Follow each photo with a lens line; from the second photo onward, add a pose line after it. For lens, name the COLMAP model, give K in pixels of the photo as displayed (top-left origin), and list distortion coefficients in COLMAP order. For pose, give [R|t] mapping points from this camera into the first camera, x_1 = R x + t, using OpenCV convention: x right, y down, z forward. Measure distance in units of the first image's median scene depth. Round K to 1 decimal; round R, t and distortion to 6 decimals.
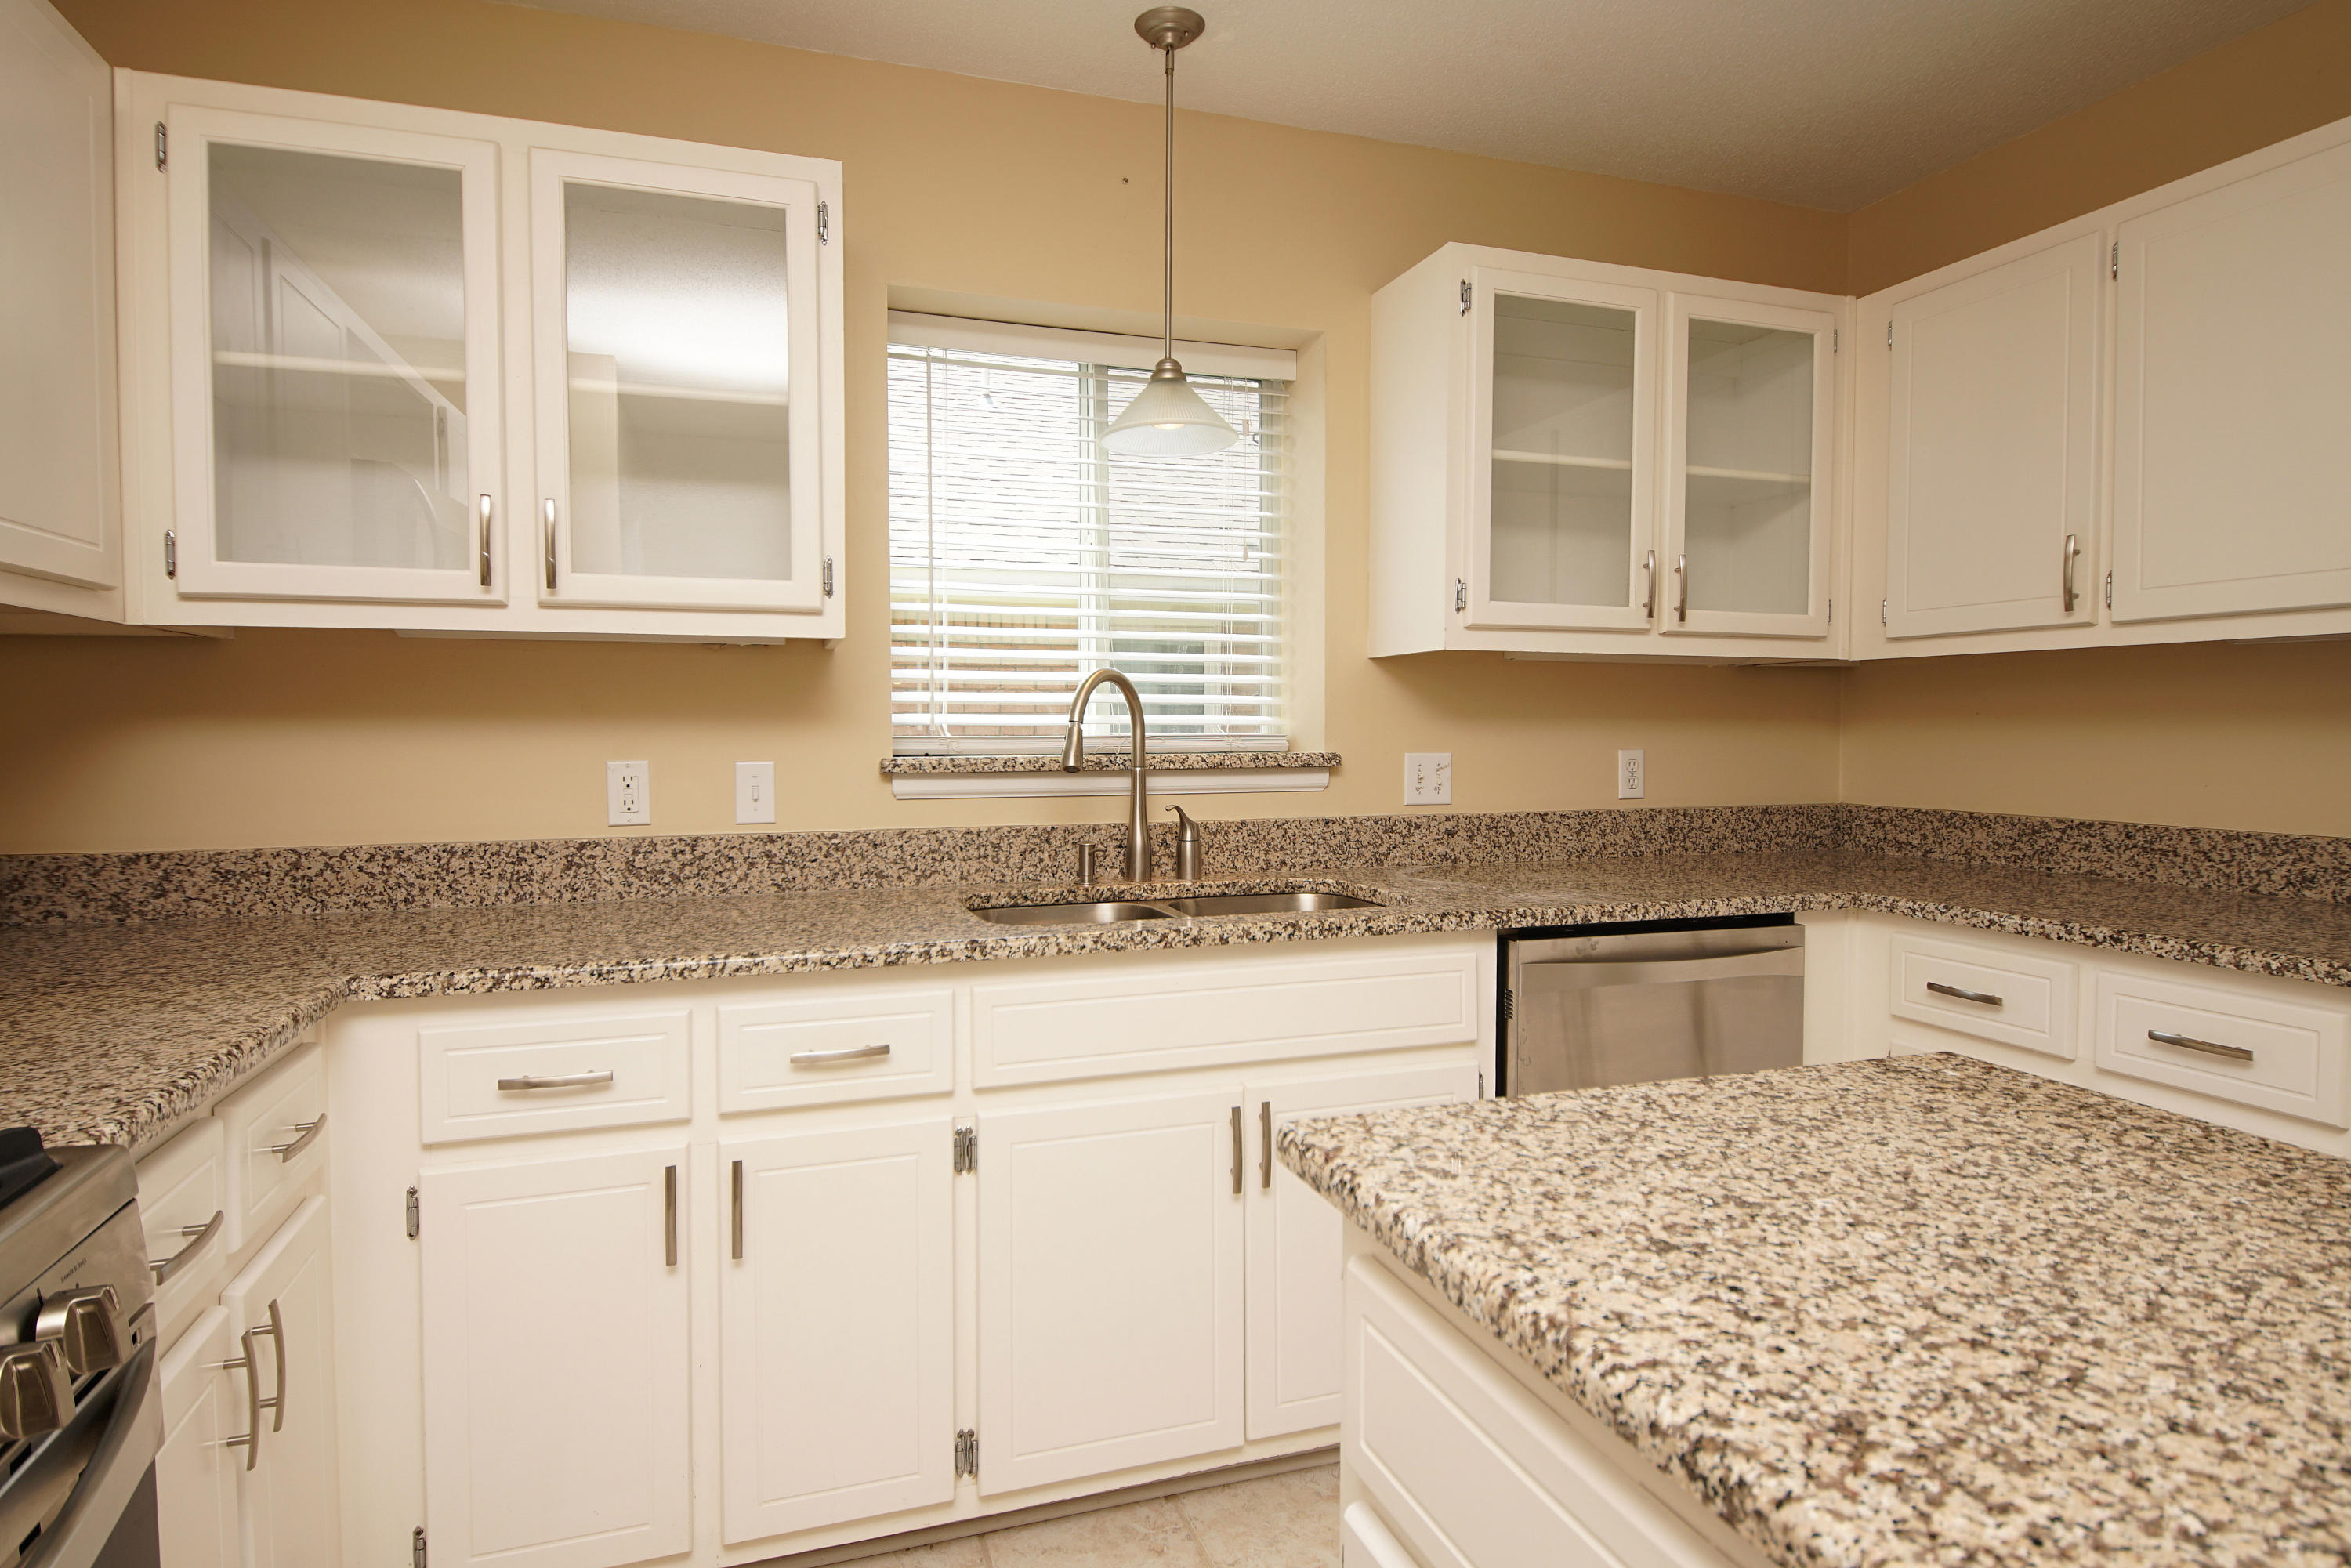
lens RADIAL K [[1252.9, 0, 1156.3], [0, 1252.9, 771.3], [0, 0, 1]] dist [0.040805, -0.041940]
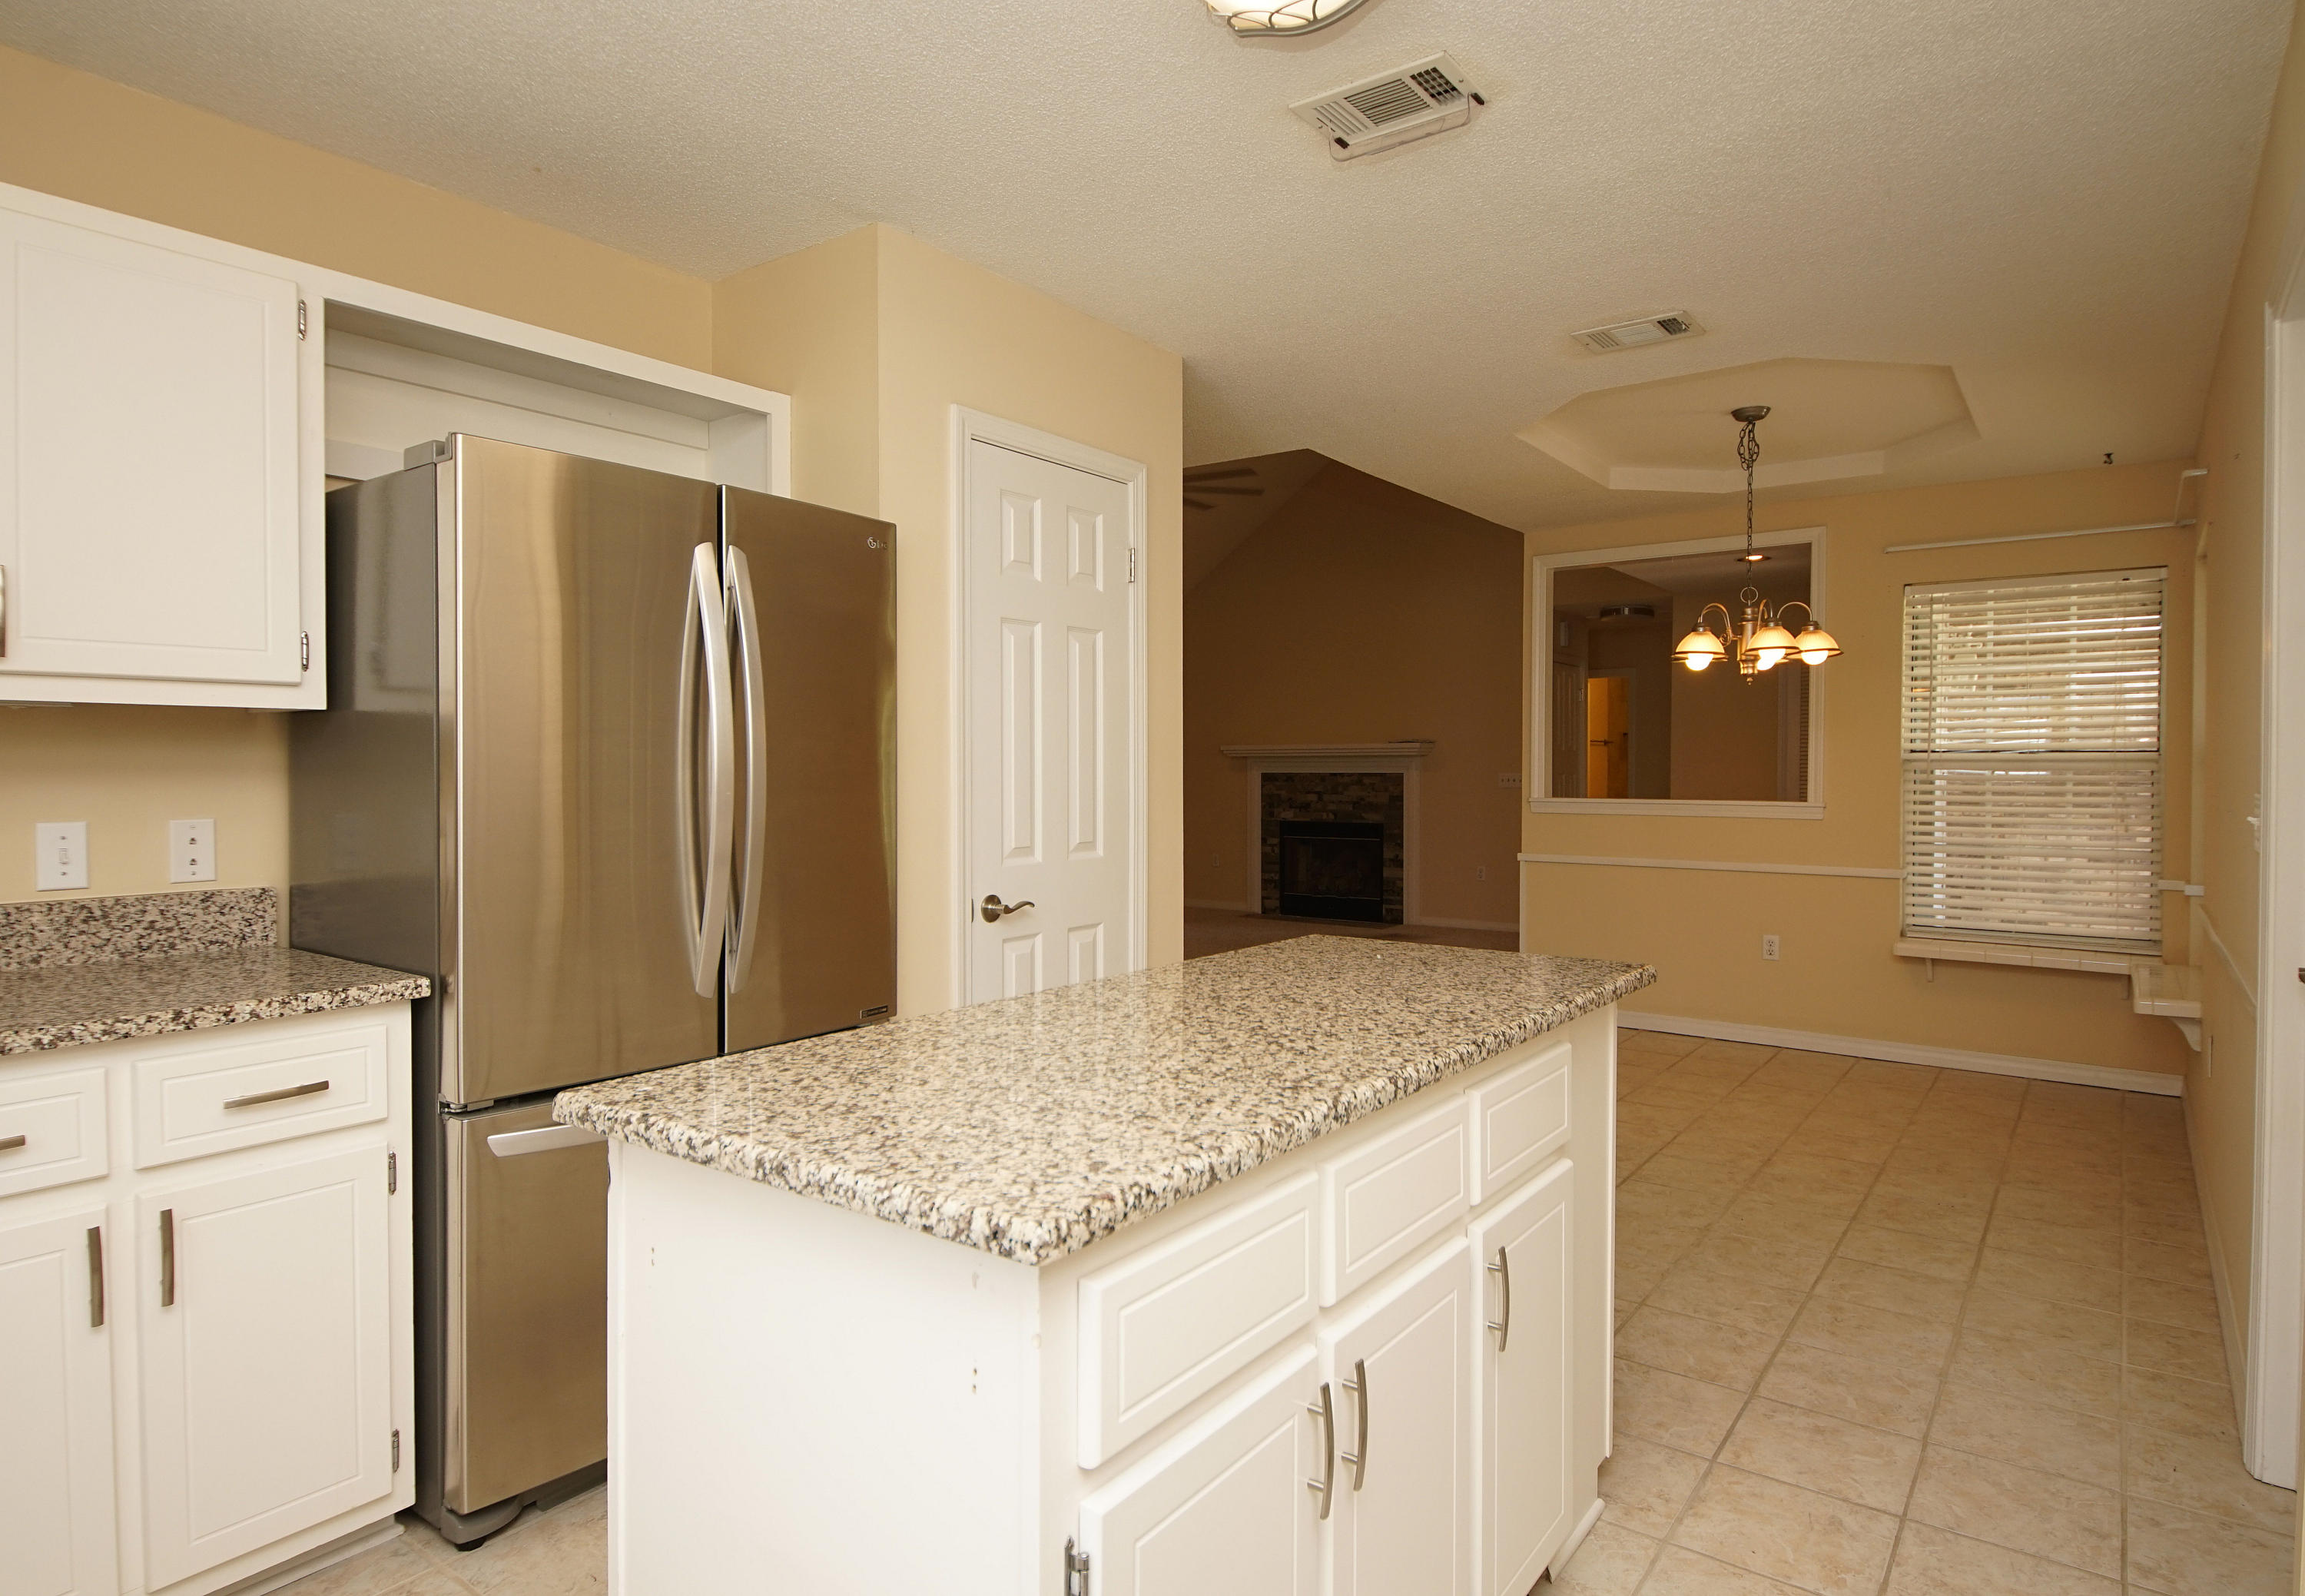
lens RADIAL K [[1282.2, 0, 1180.0], [0, 1282.2, 786.4], [0, 0, 1]] dist [0.047394, -0.044862]
pose [[-0.583922, -0.011407, 0.811730, -0.346140], [0.030086, 0.998910, 0.035680, -0.040694], [-0.811252, 0.045256, -0.582943, 0.671040]]
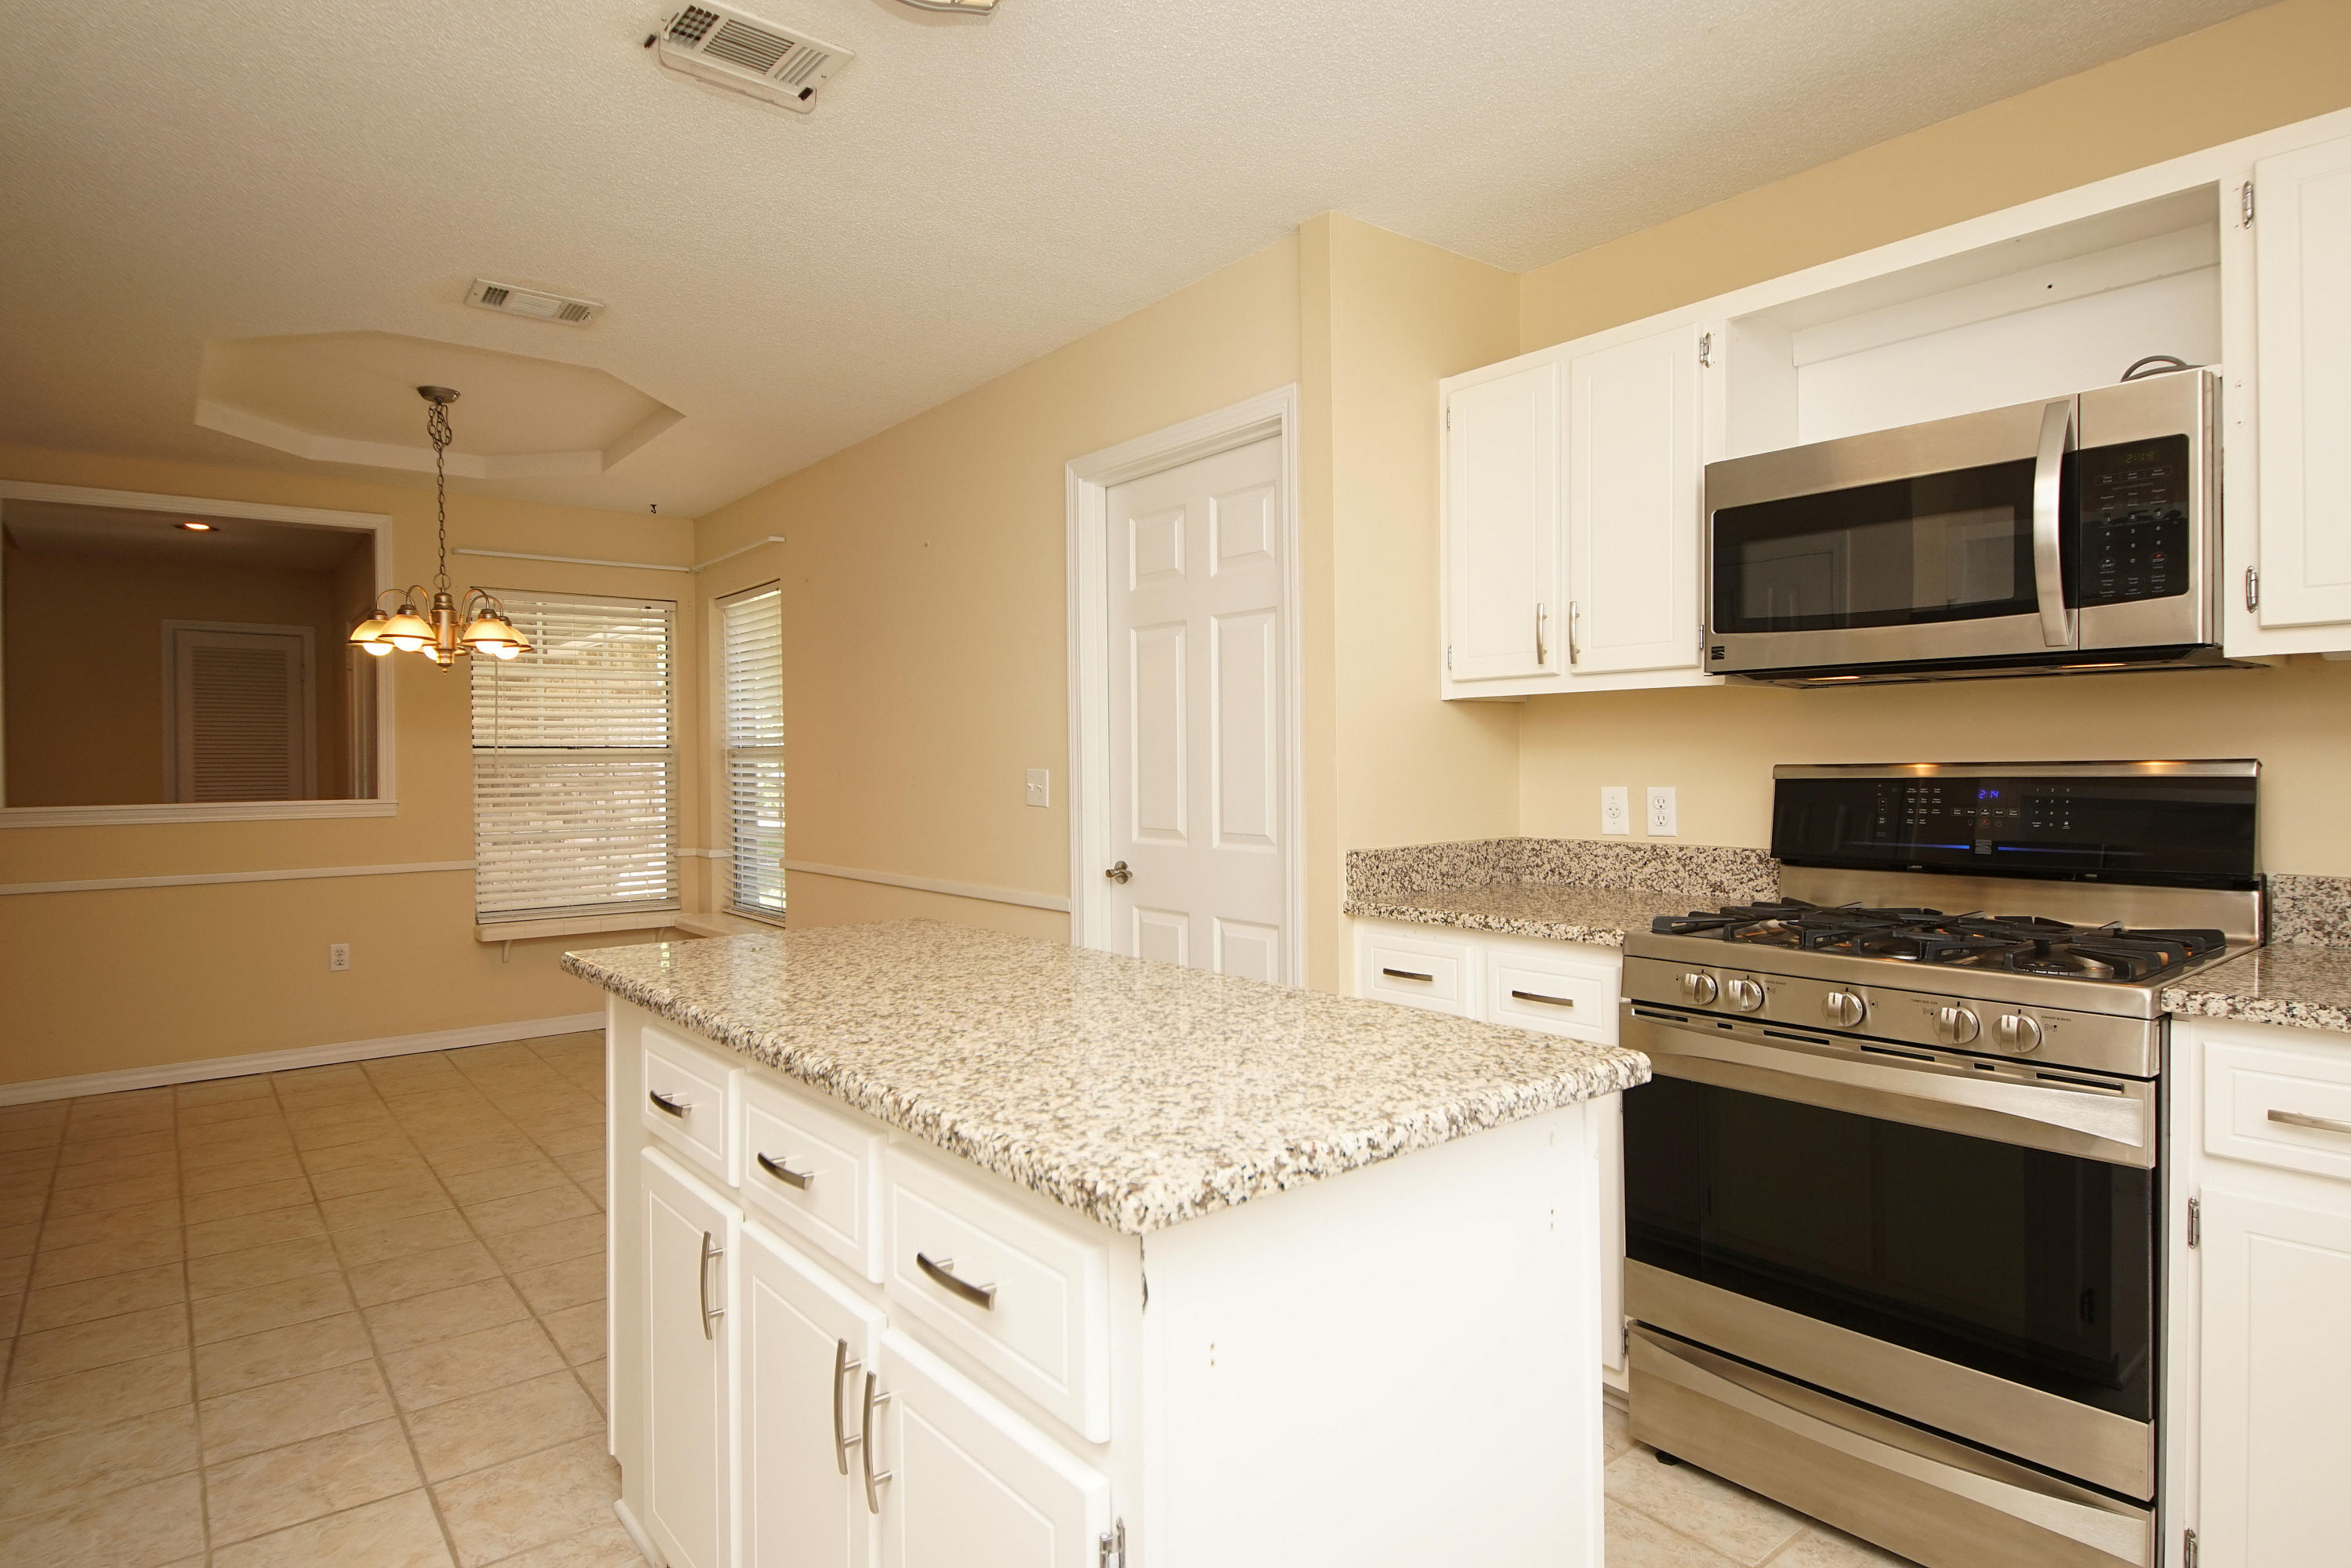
lens RADIAL K [[1252.9, 0, 1156.3], [0, 1252.9, 771.3], [0, 0, 1]] dist [0.040805, -0.041940]
pose [[-0.939683, 0.014748, -0.341728, 0.481002], [-0.000013, 0.999069, 0.043150, -0.037306], [0.342046, 0.040552, -0.938808, 0.948100]]
